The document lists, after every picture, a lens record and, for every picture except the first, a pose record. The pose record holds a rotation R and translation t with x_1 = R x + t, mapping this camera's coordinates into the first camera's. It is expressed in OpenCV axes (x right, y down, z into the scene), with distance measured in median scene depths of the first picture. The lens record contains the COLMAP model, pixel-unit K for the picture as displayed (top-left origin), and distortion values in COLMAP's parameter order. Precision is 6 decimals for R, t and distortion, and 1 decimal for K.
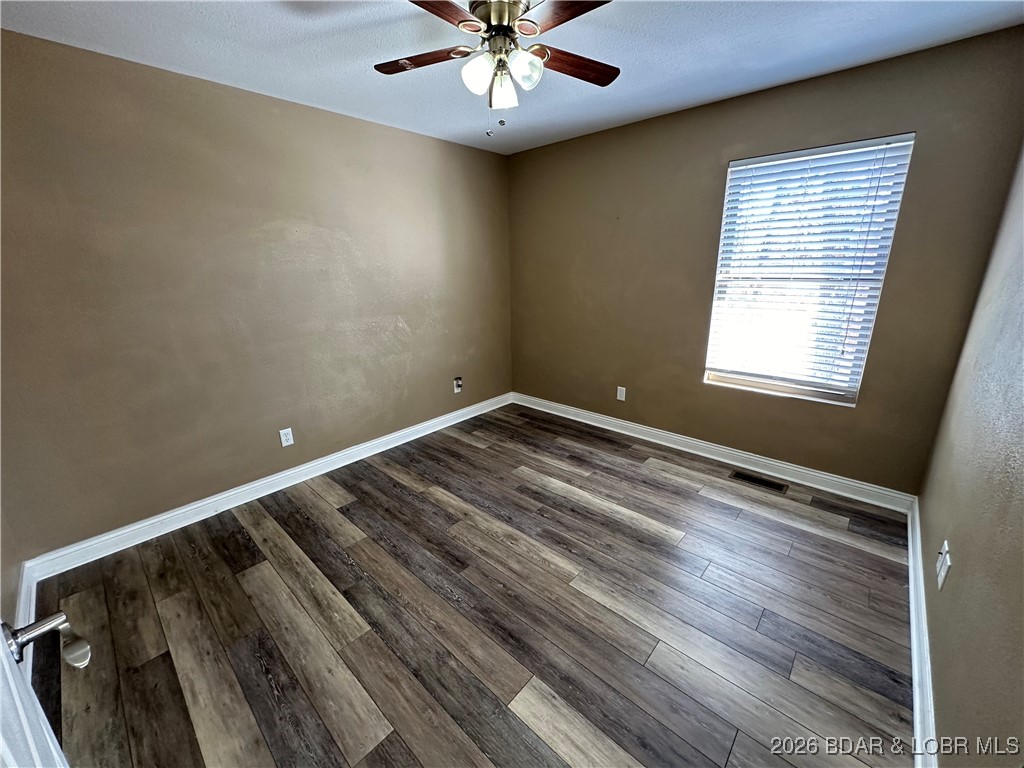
lens RADIAL K [[407.8, 0, 511.8], [0, 407.8, 381.2], [0, 0, 1]] dist [-0.002739, 0.000267]
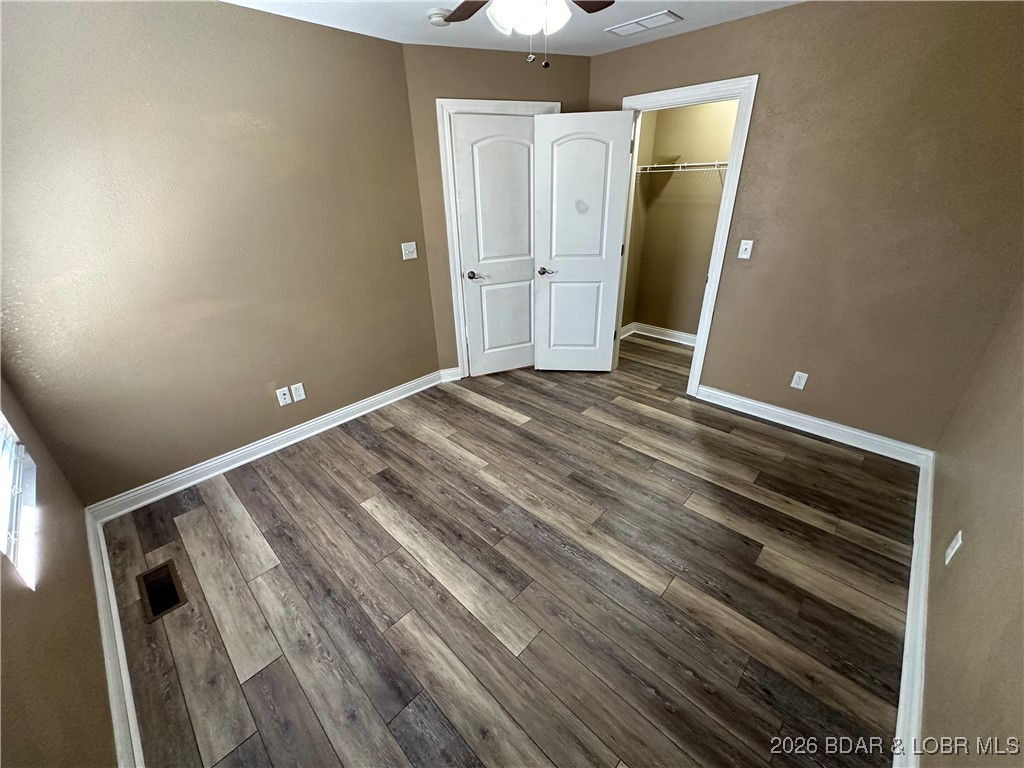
lens RADIAL K [[407.8, 0, 511.8], [0, 407.8, 381.2], [0, 0, 1]] dist [-0.002739, 0.000267]
pose [[-0.998780, 0.030930, 0.038502, 0.004229], [0.048745, 0.742663, 0.667889, -0.487746], [-0.007937, 0.668950, -0.743265, 1.483005]]
